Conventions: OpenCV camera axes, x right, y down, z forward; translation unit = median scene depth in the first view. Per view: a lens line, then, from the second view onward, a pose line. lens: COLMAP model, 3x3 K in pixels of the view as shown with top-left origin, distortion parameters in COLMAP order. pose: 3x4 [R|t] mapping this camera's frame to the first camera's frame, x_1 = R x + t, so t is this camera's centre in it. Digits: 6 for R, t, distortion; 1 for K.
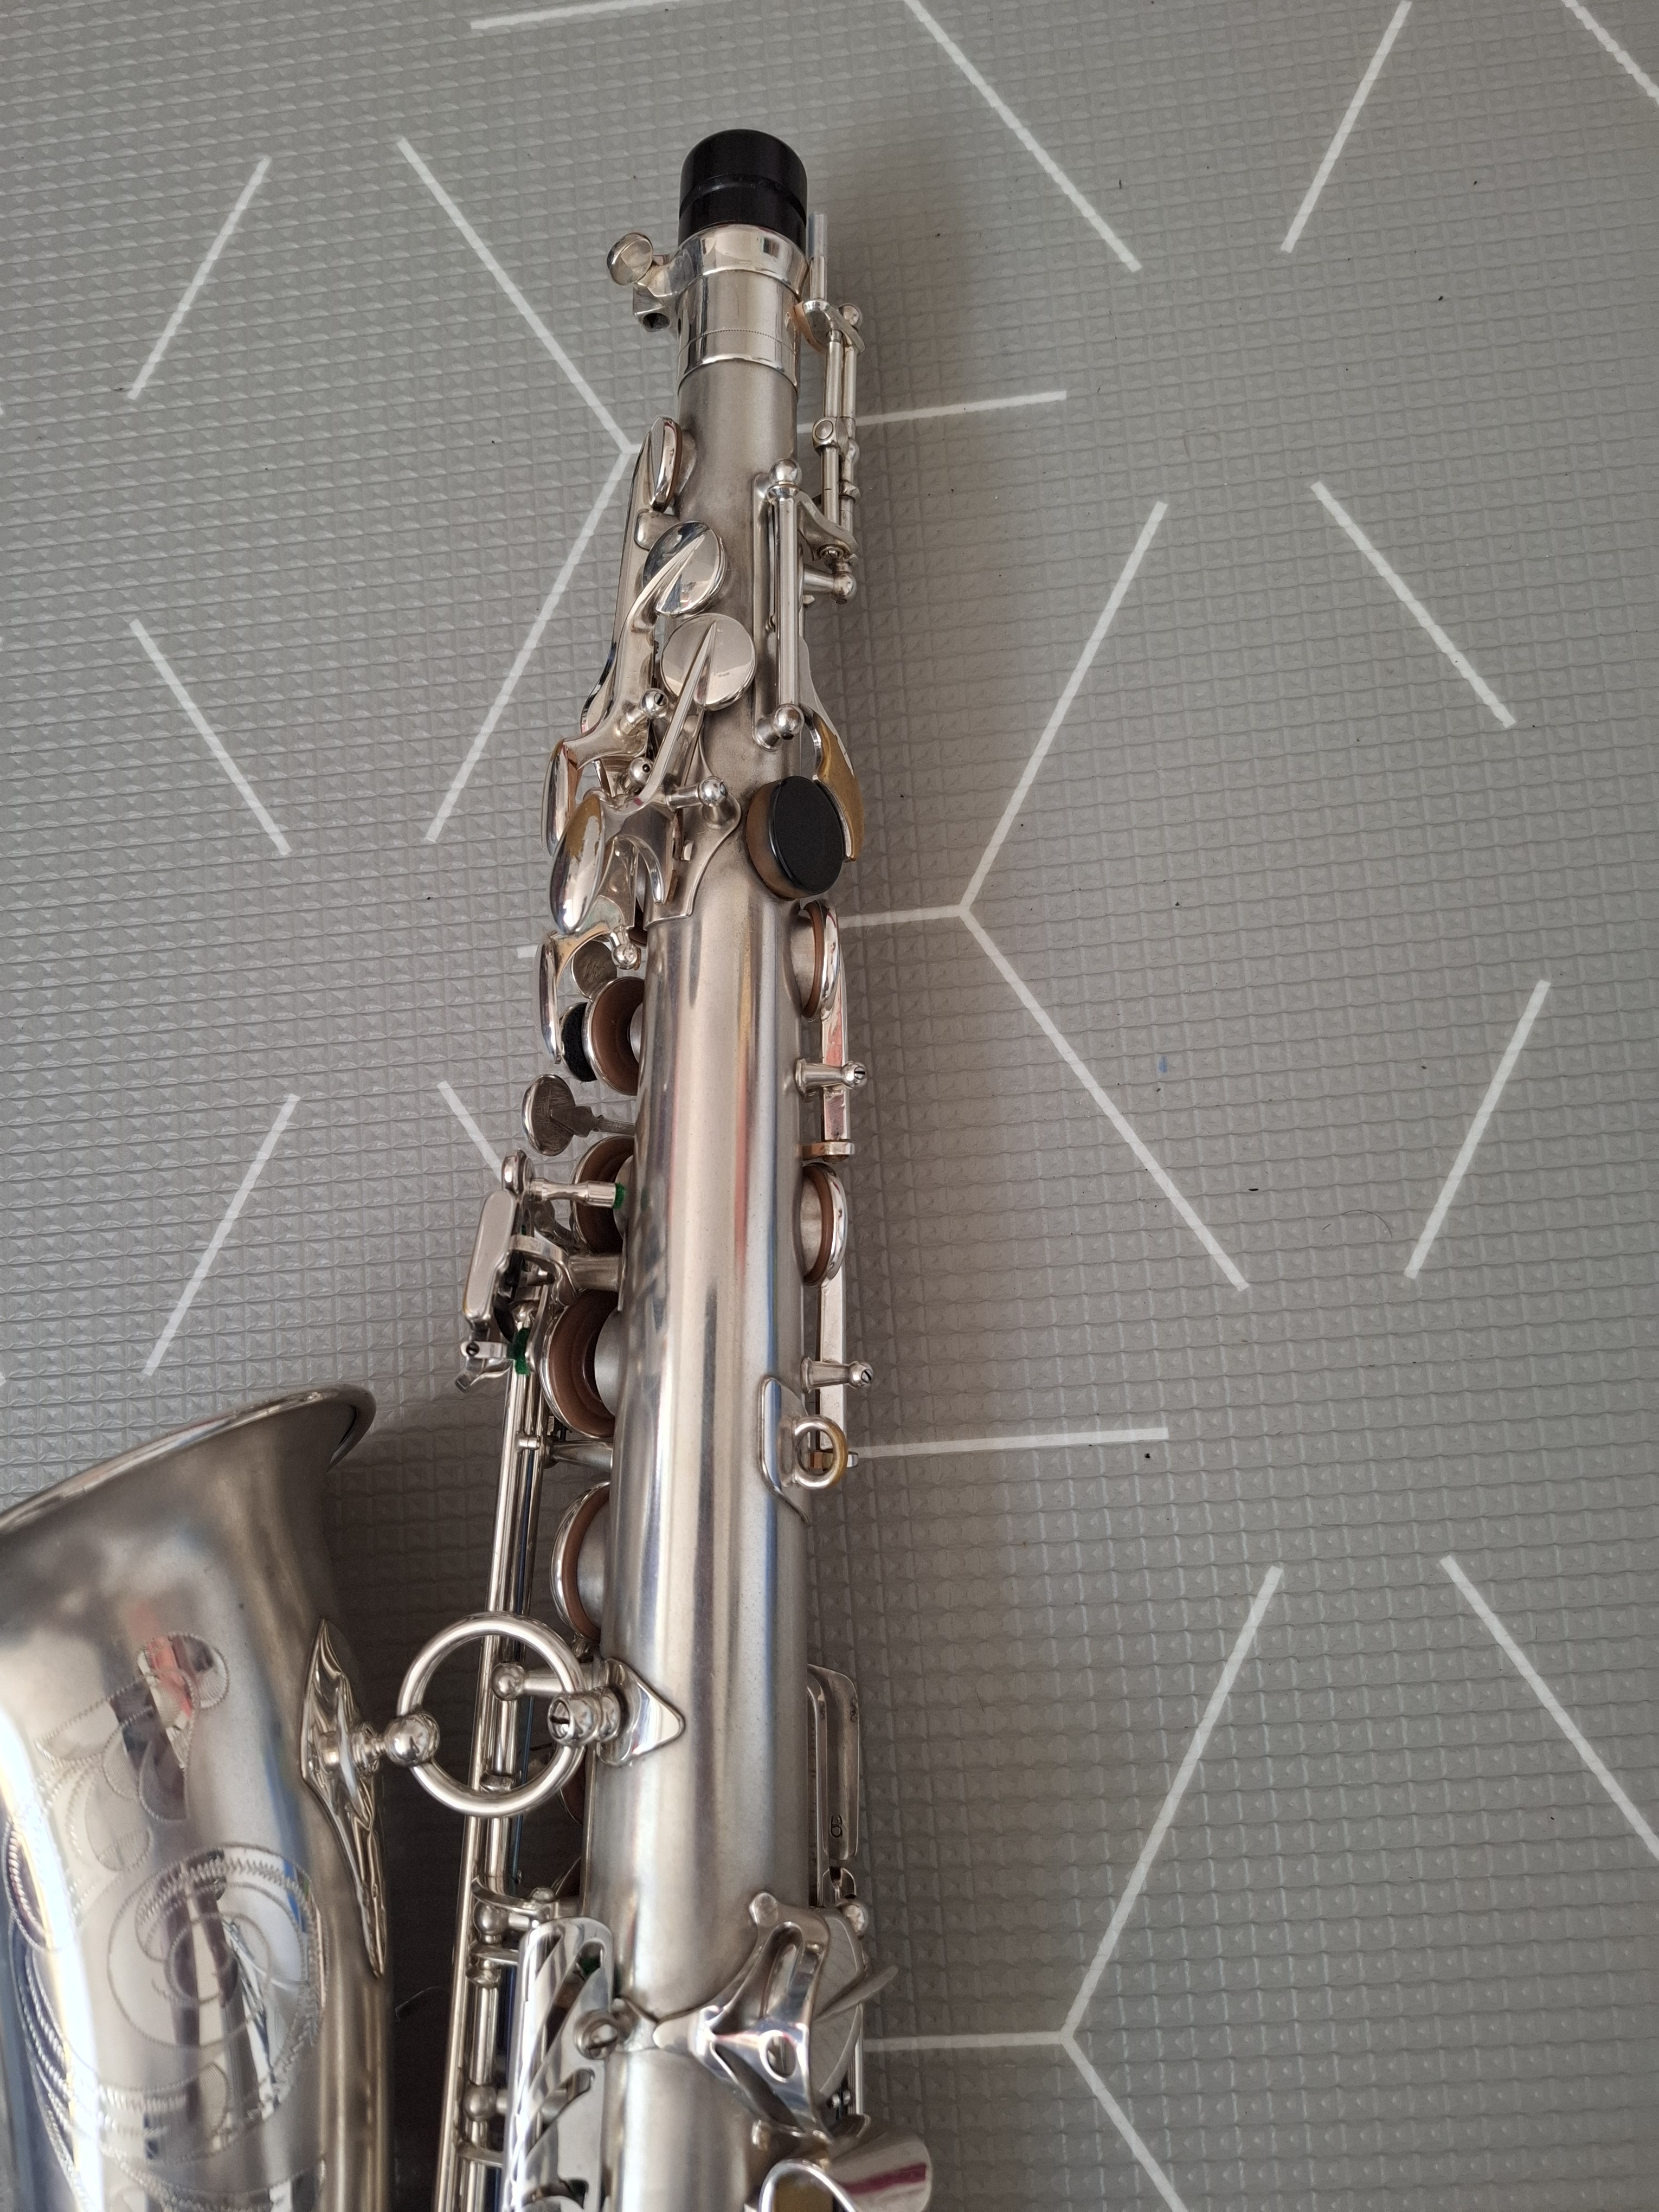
lens RADIAL K [[1388.9, 0, 792.8], [0, 1388.9, 1127.3], [0, 0, 1]] dist [0.061594, -0.095853]
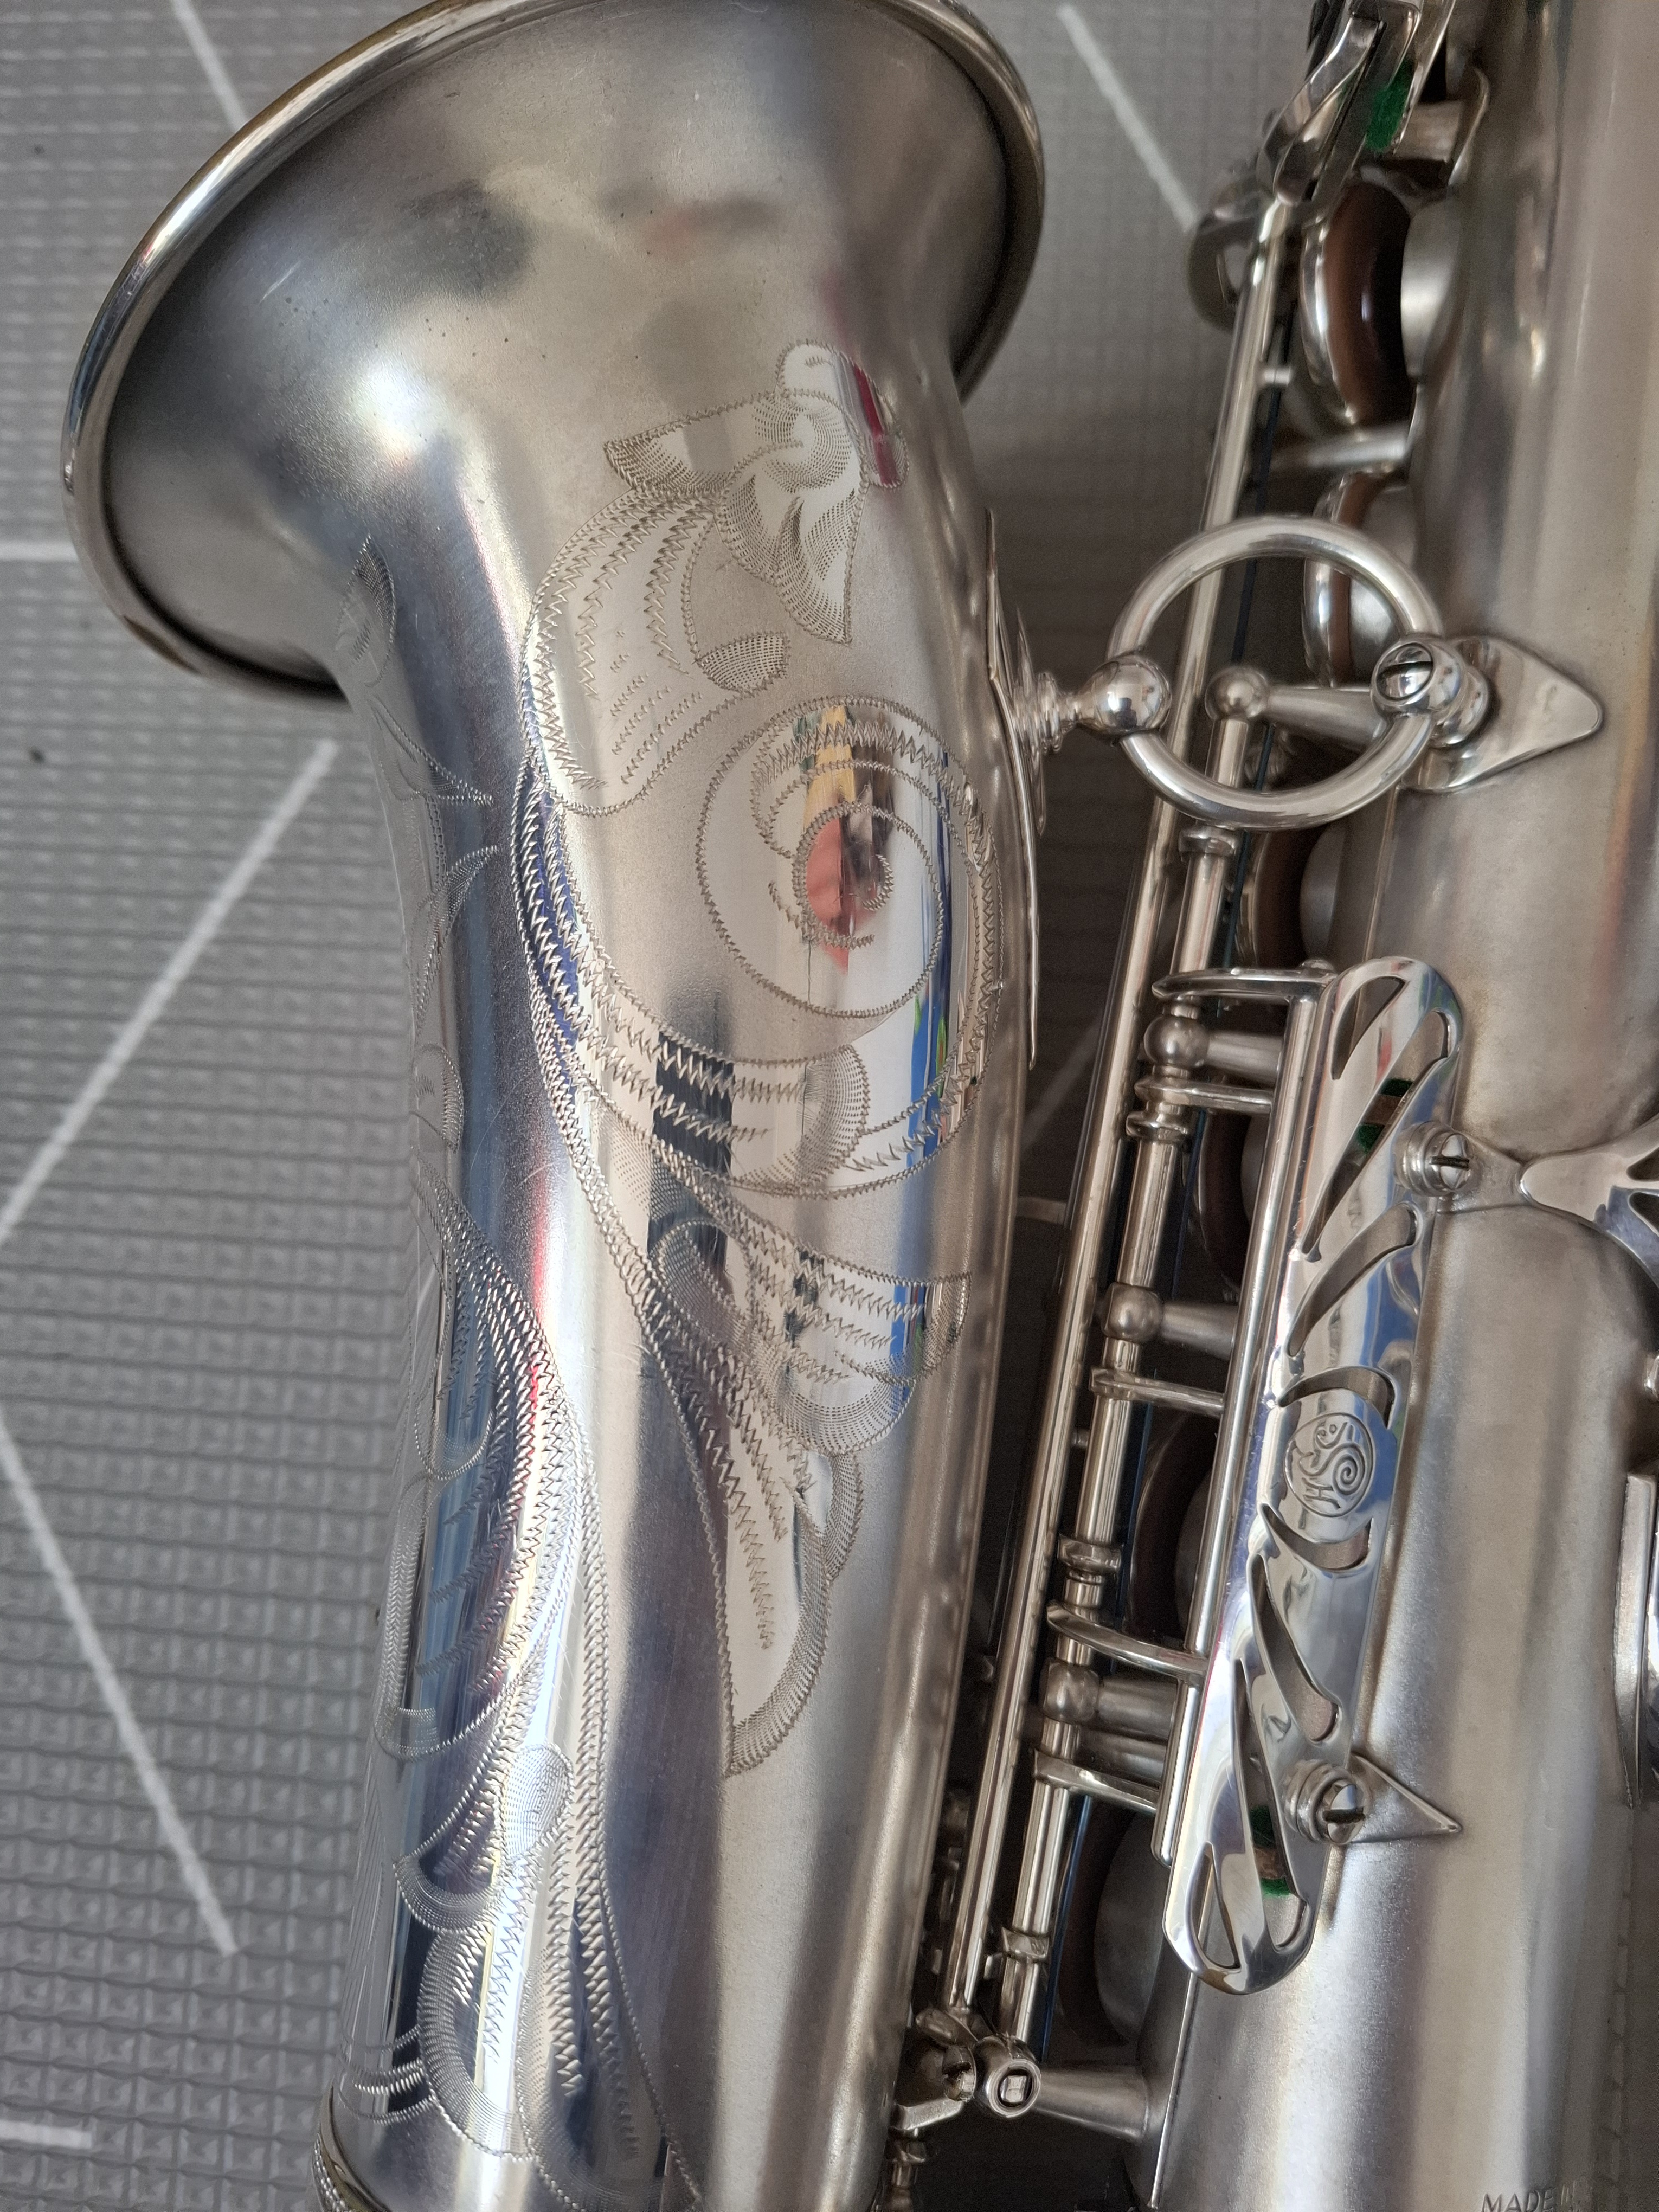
lens RADIAL K [[1427.8, 0, 829.5], [0, 1427.8, 1106.0], [0, 0, 1]] dist [0.044058, -0.062906]
pose [[0.990171, 0.139427, -0.011024, -0.308166], [-0.137960, 0.986620, 0.086880, 0.480637], [0.022990, -0.084505, 0.996158, 0.305145]]
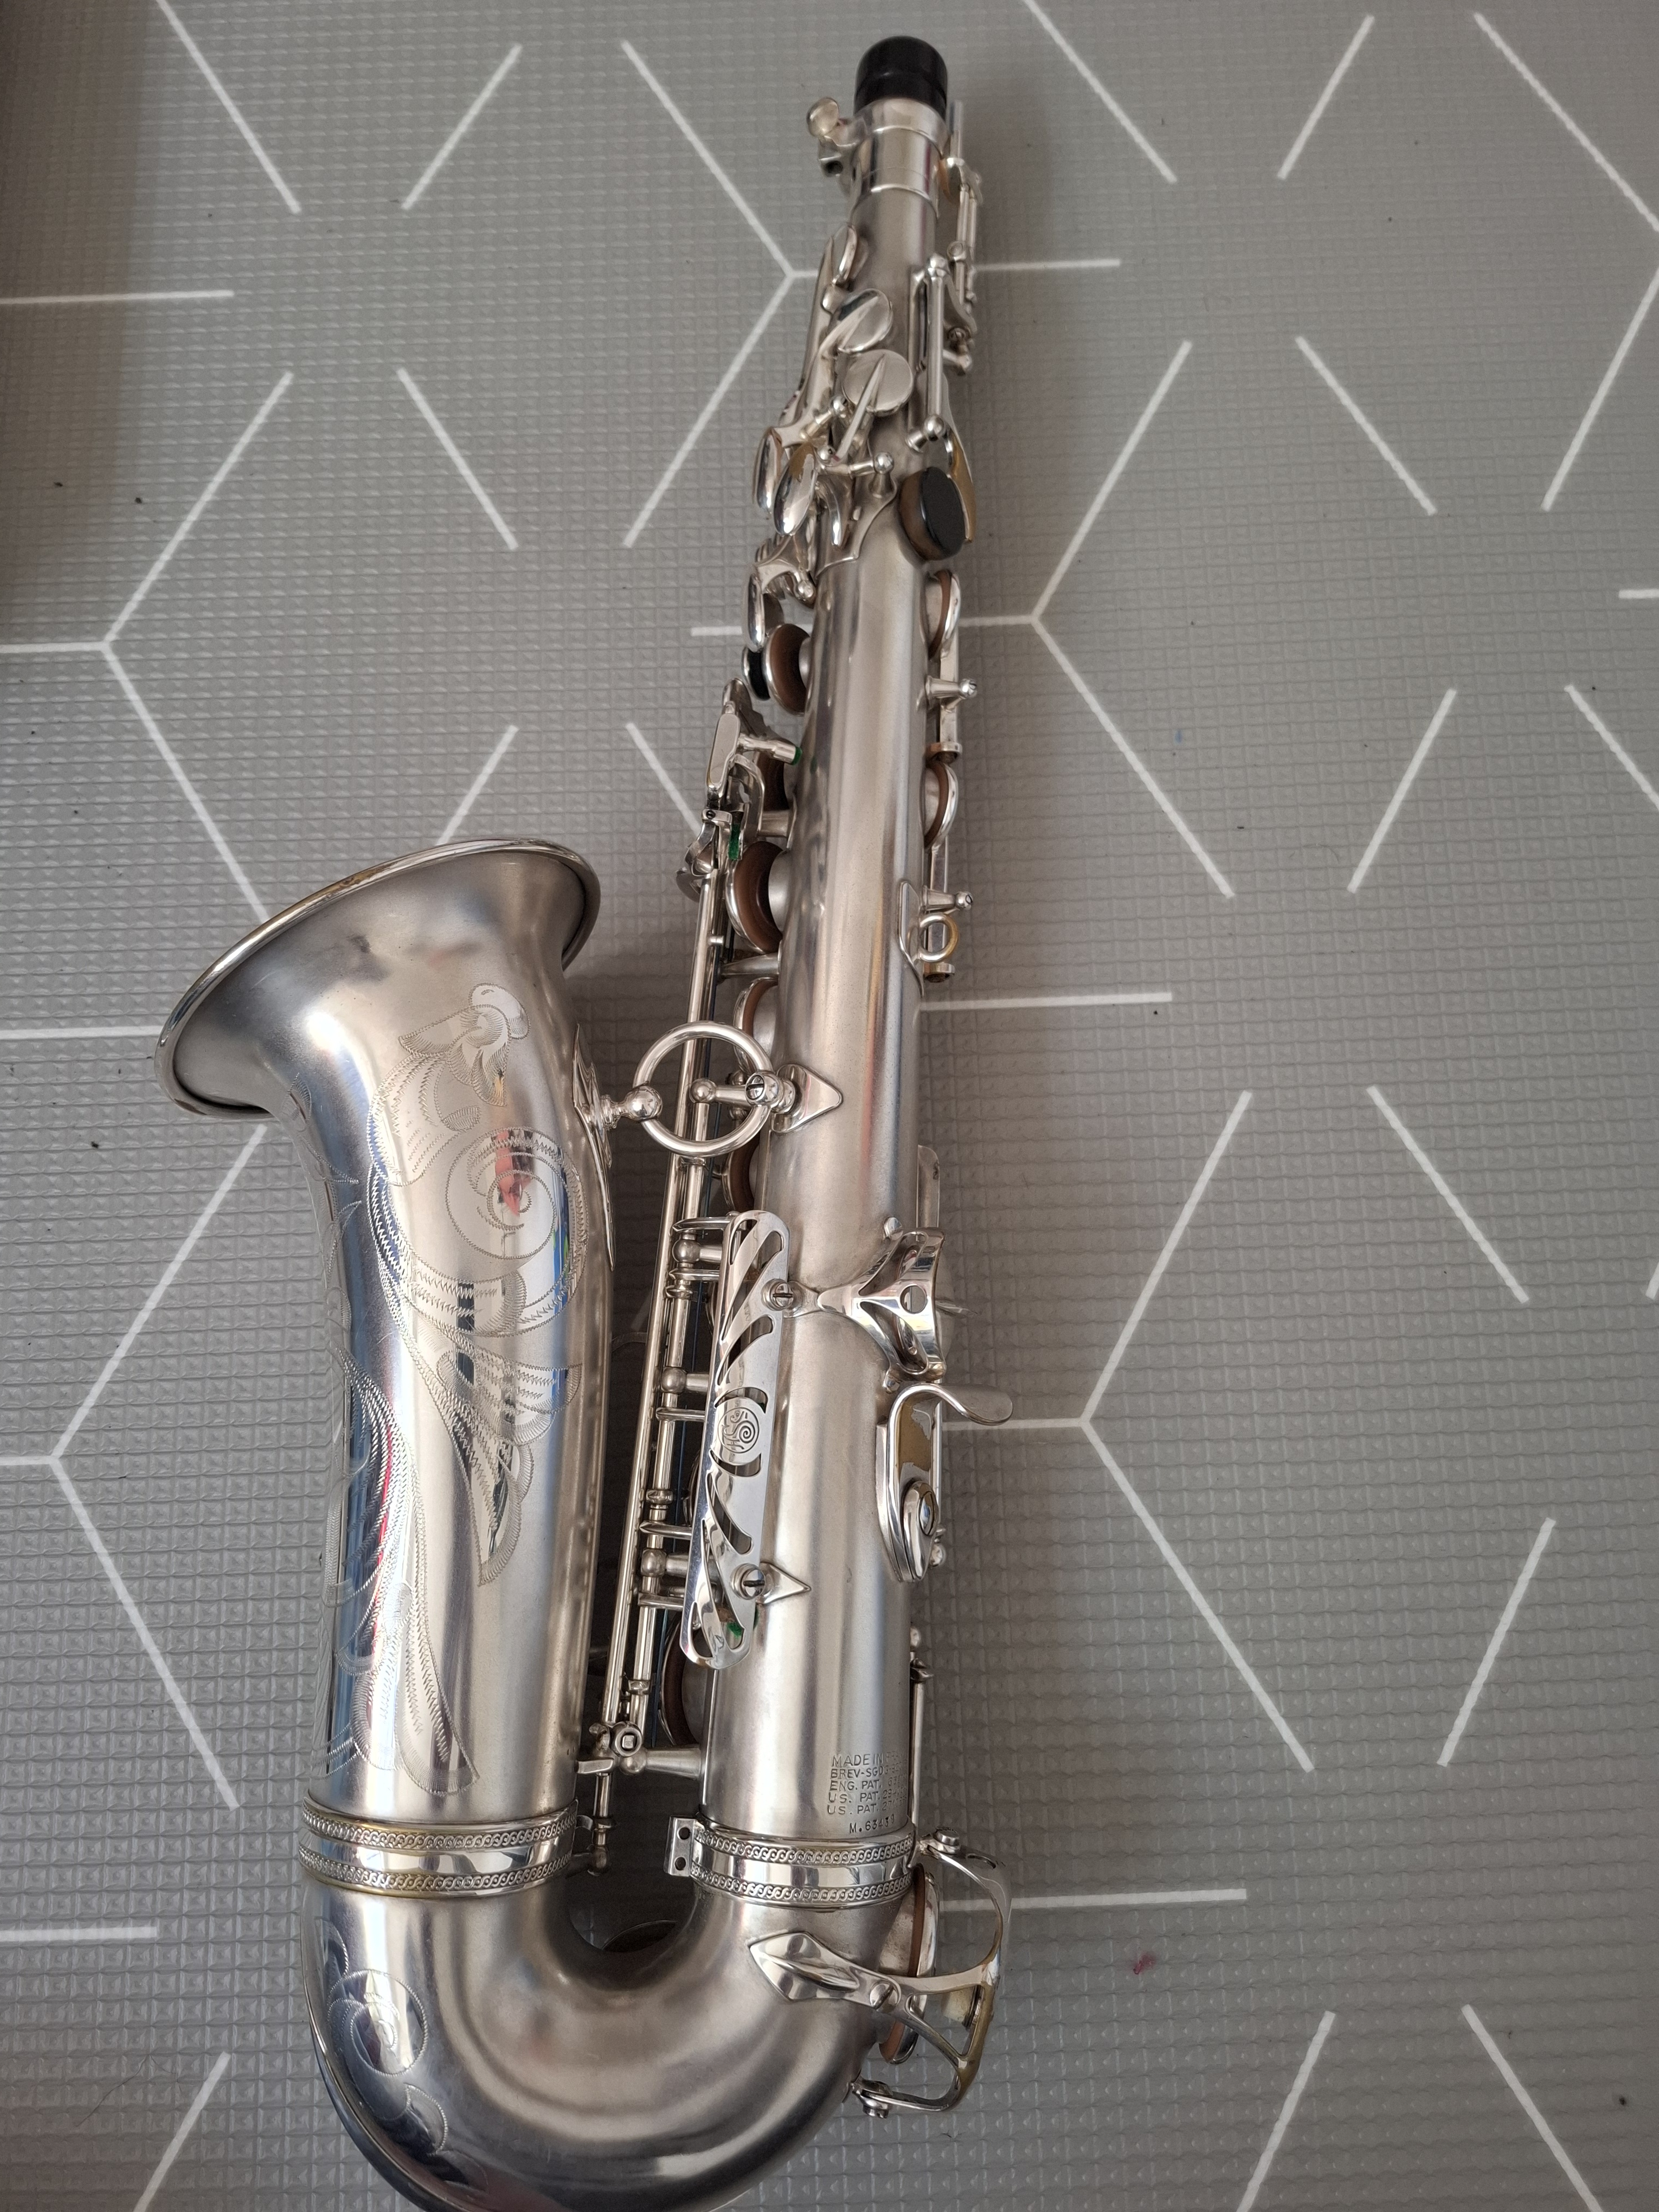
lens RADIAL K [[1364.1, 0, 795.7], [0, 1364.1, 1101.3], [0, 0, 1]] dist [0.061455, -0.092392]
pose [[0.996590, 0.056041, 0.060562, -0.169630], [-0.052673, 0.997050, -0.055835, 0.419111], [-0.063513, 0.052454, 0.996602, -0.291820]]
